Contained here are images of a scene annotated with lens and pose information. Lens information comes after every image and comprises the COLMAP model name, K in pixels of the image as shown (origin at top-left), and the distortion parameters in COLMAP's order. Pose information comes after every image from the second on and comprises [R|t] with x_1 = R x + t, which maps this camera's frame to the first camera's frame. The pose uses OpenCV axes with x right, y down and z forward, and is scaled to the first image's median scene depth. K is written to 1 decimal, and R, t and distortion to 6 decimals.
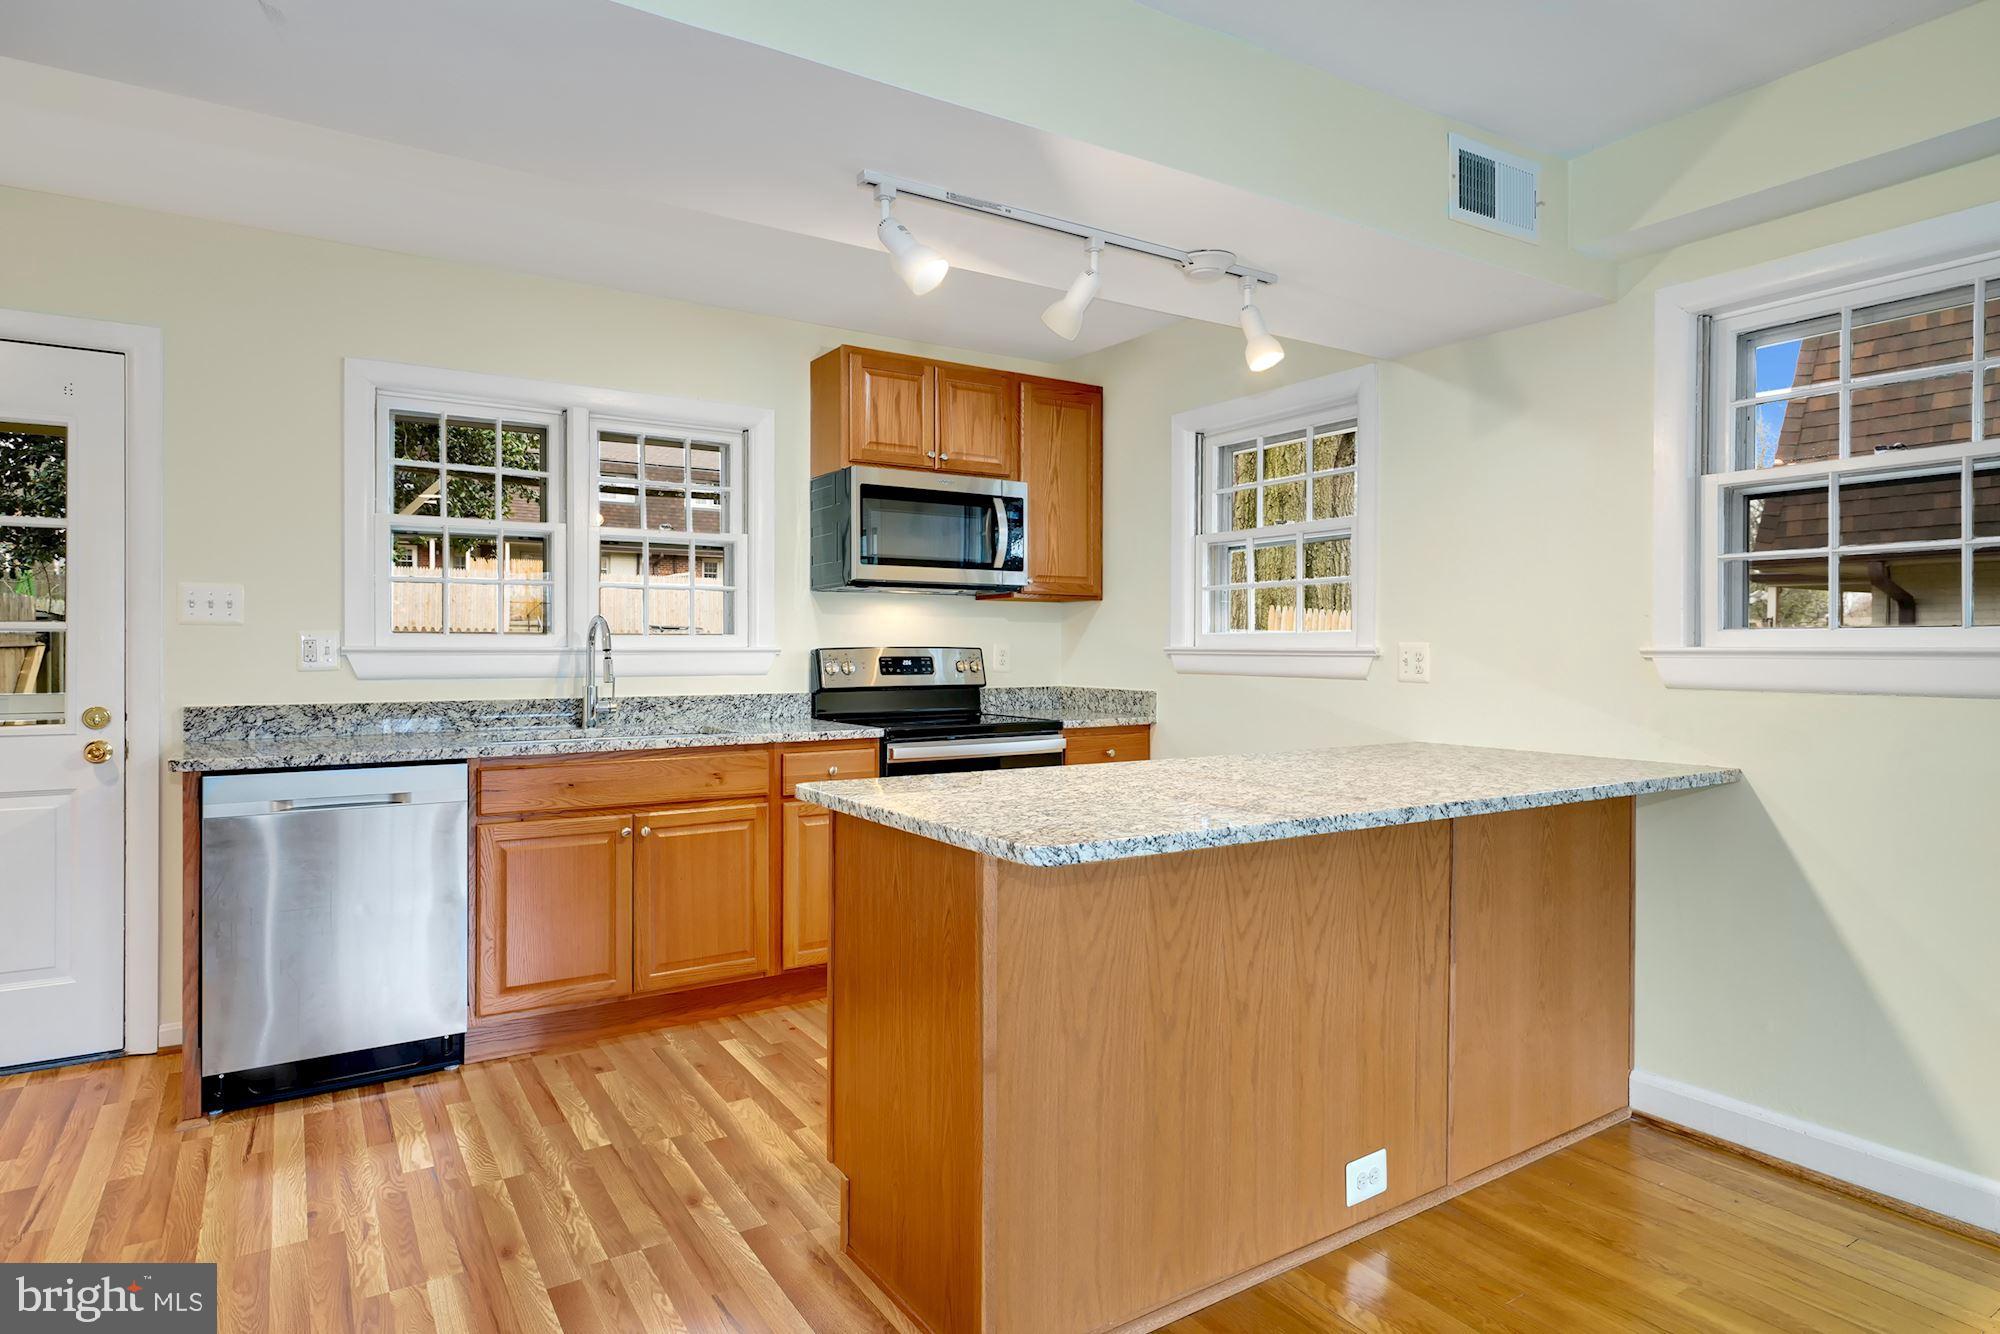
lens RADIAL K [[1093.7, 0, 999.4], [0, 1093.7, 645.1], [0, 0, 1]] dist [0.000628, 0.000686]
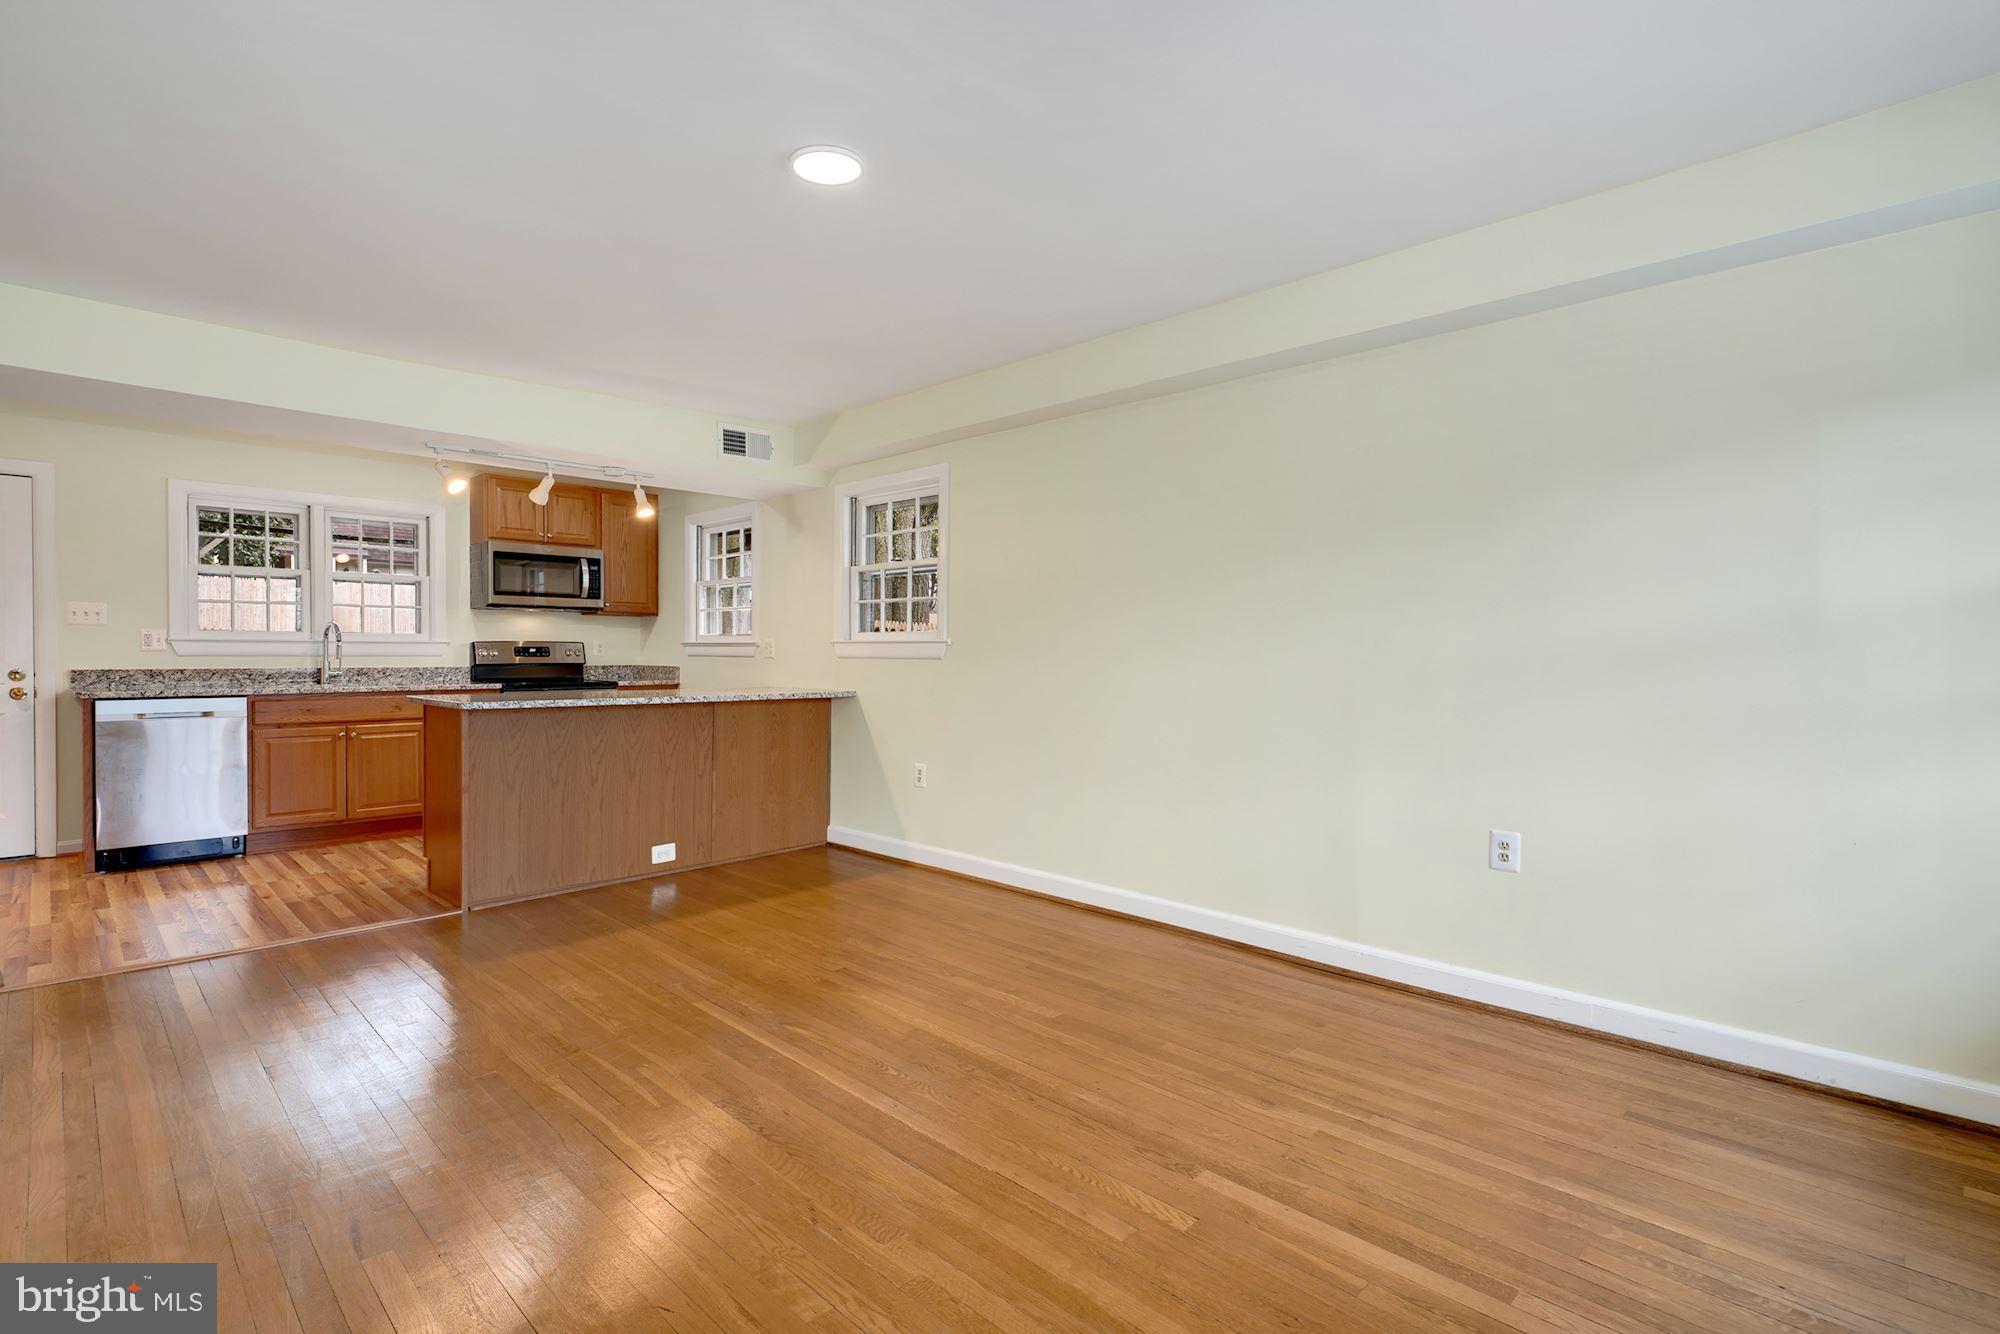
lens RADIAL K [[916.7, 0, 968.1], [0, 916.7, 662.8], [0, 0, 1]] dist [0.001204, 0.000488]
pose [[0.978358, 0.000171, 0.206920, 0.392188], [-0.003347, 0.999882, 0.014997, 0.015944], [-0.206893, -0.015365, 0.978243, -0.783745]]
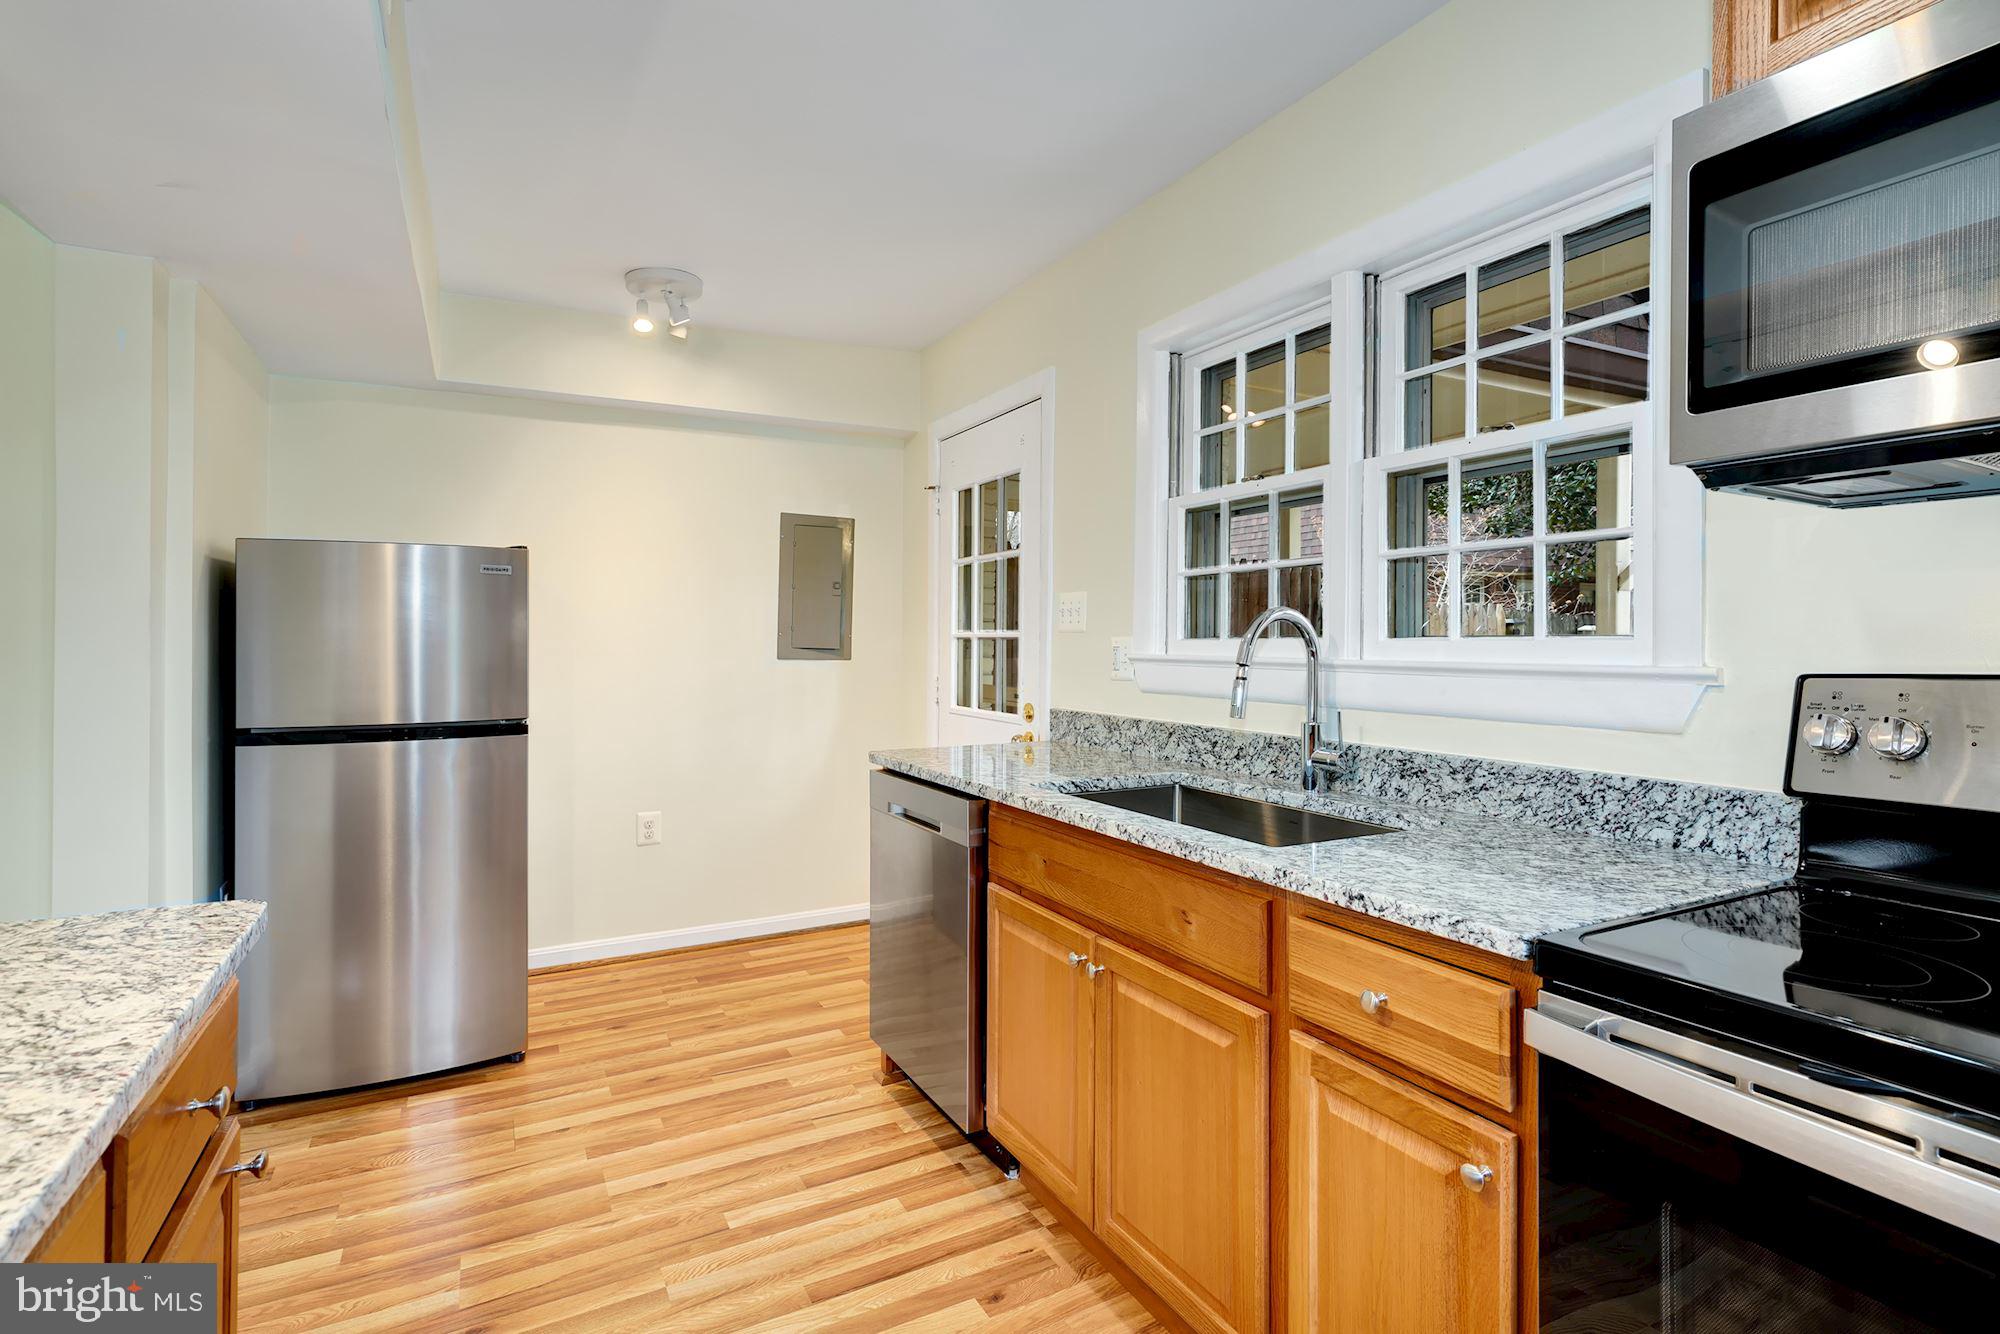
lens RADIAL K [[971.9, 0, 1000.1], [0, 971.9, 639.5], [0, 0, 1]] dist [0.000603, 0.000062]
pose [[-0.079551, -0.002662, -0.996827, 0.206165], [-0.001430, 0.999996, -0.002556, -0.008542], [0.996830, 0.001222, -0.079555, 0.978549]]
